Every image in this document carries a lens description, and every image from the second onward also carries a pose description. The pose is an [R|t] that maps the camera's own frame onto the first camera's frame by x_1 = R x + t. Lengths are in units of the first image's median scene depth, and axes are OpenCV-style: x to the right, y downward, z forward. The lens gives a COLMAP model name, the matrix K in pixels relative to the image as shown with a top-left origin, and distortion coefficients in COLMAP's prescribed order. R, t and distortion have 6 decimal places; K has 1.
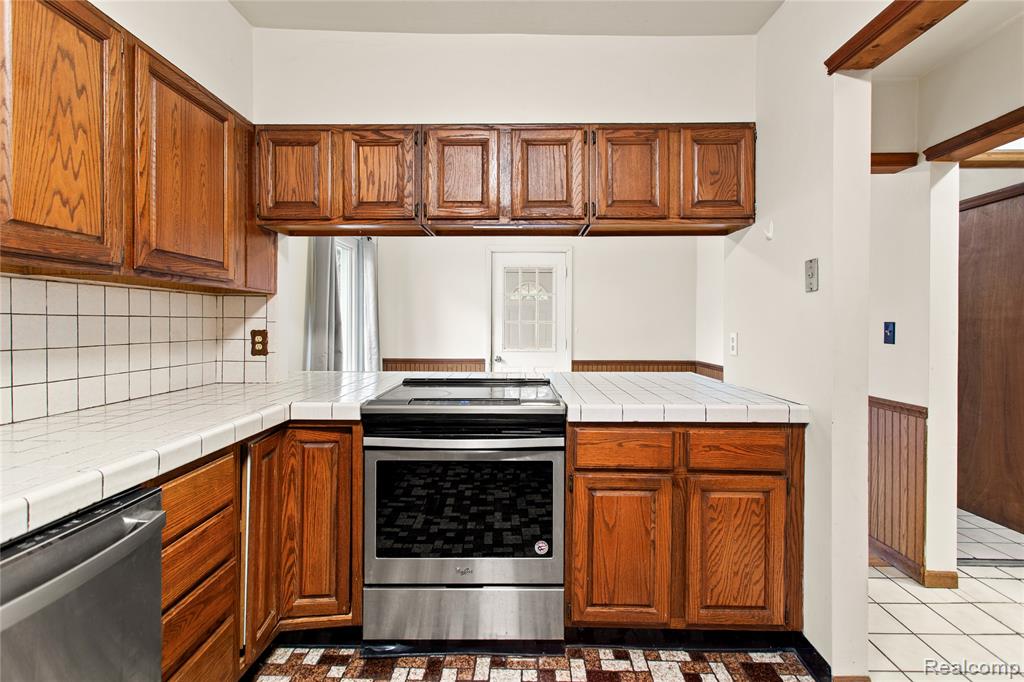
lens RADIAL K [[491.3, 0, 514.2], [0, 491.3, 325.0], [0, 0, 1]] dist [0.003818, 0.001568]
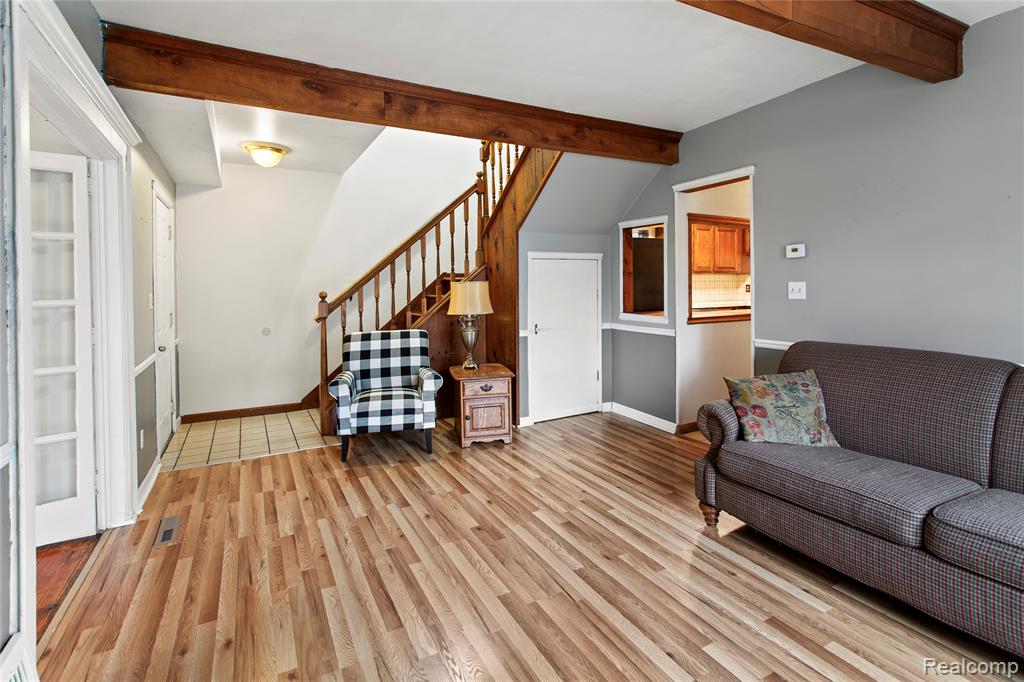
lens RADIAL K [[503.2, 0, 511.9], [0, 503.2, 282.4], [0, 0, 1]] dist [-0.001853, -0.000023]
pose [[0.482877, -0.007129, -0.875659, 2.222642], [0.006127, 0.999970, -0.004763, 0.003610], [0.875667, -0.003065, 0.482906, -2.684414]]
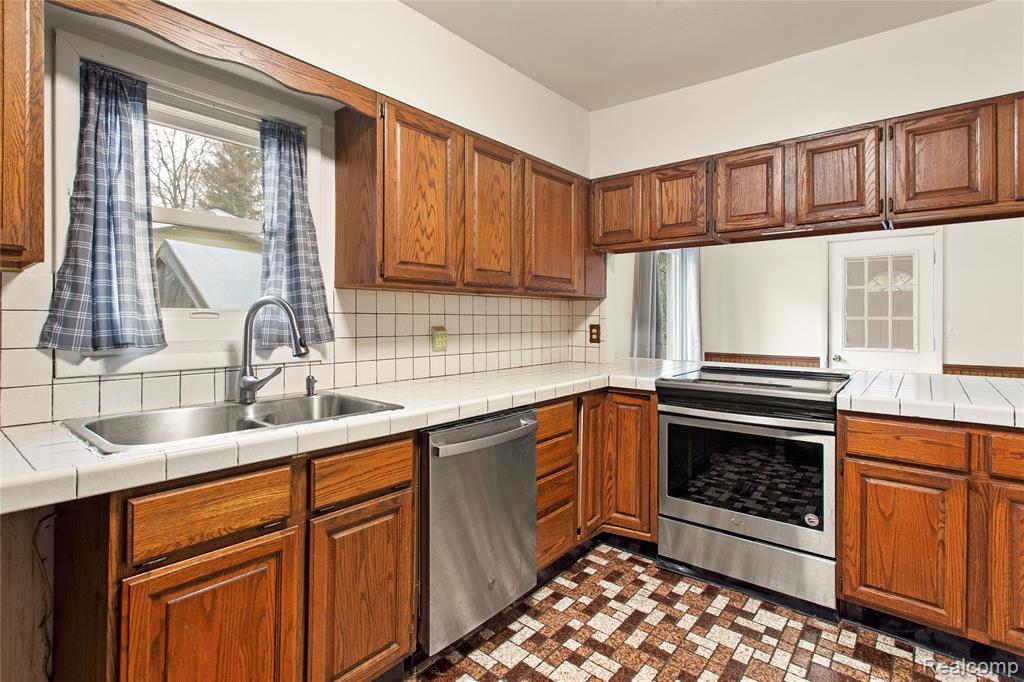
lens RADIAL K [[498.1, 0, 511.8], [0, 498.1, 317.7], [0, 0, 1]] dist [0.001354, 0.000930]
pose [[0.779109, -0.002106, -0.626885, 0.232716], [-0.001532, 0.999985, -0.005264, -0.000999], [0.626887, 0.005062, 0.779094, -0.311531]]
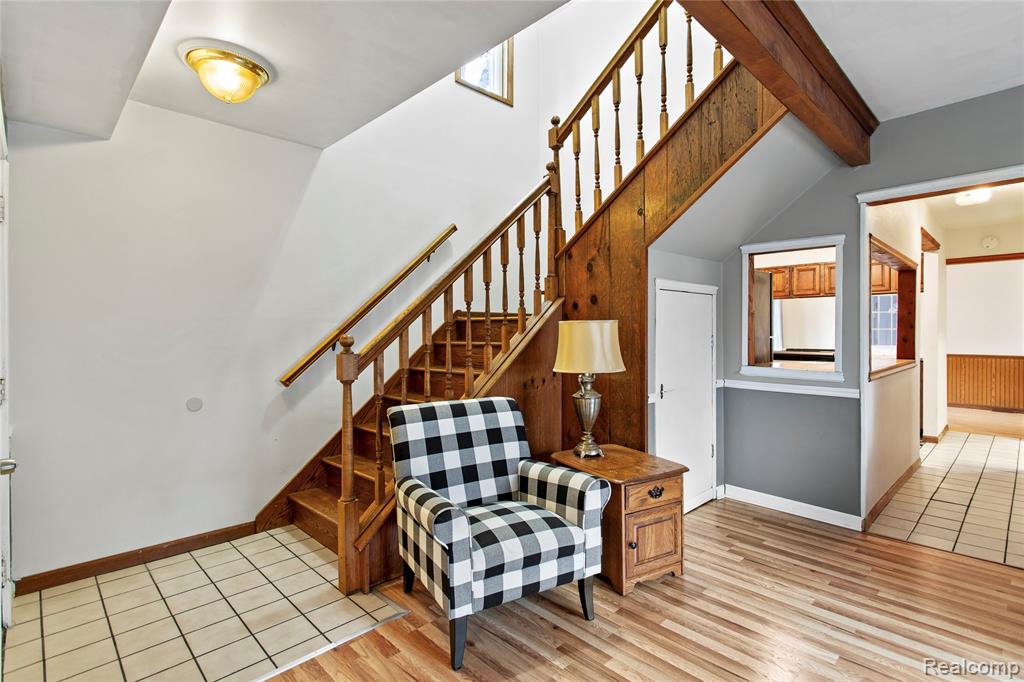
lens RADIAL K [[497.5, 0, 513.6], [0, 497.5, 330.0], [0, 0, 1]] dist [0.003949, 0.001686]
pose [[0.707320, -0.001403, -0.706892, 0.947705], [-0.001904, 0.999991, -0.003889, 0.021912], [0.706891, 0.004096, 0.707311, -2.938809]]
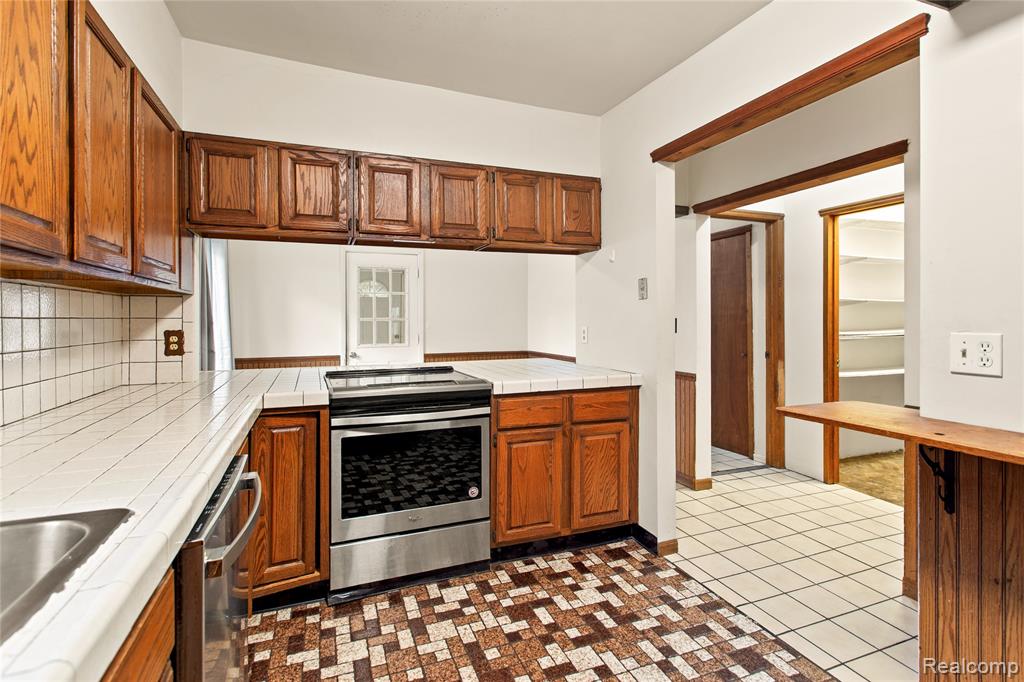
lens RADIAL K [[493.2, 0, 511.3], [0, 493.2, 319.2], [0, 0, 1]] dist [-0.001967, 0.007970]
pose [[0.926476, -0.007421, 0.376280, -0.338860], [0.008329, 0.999965, -0.000785, -0.007837], [-0.376261, 0.003862, 0.926505, -0.258583]]
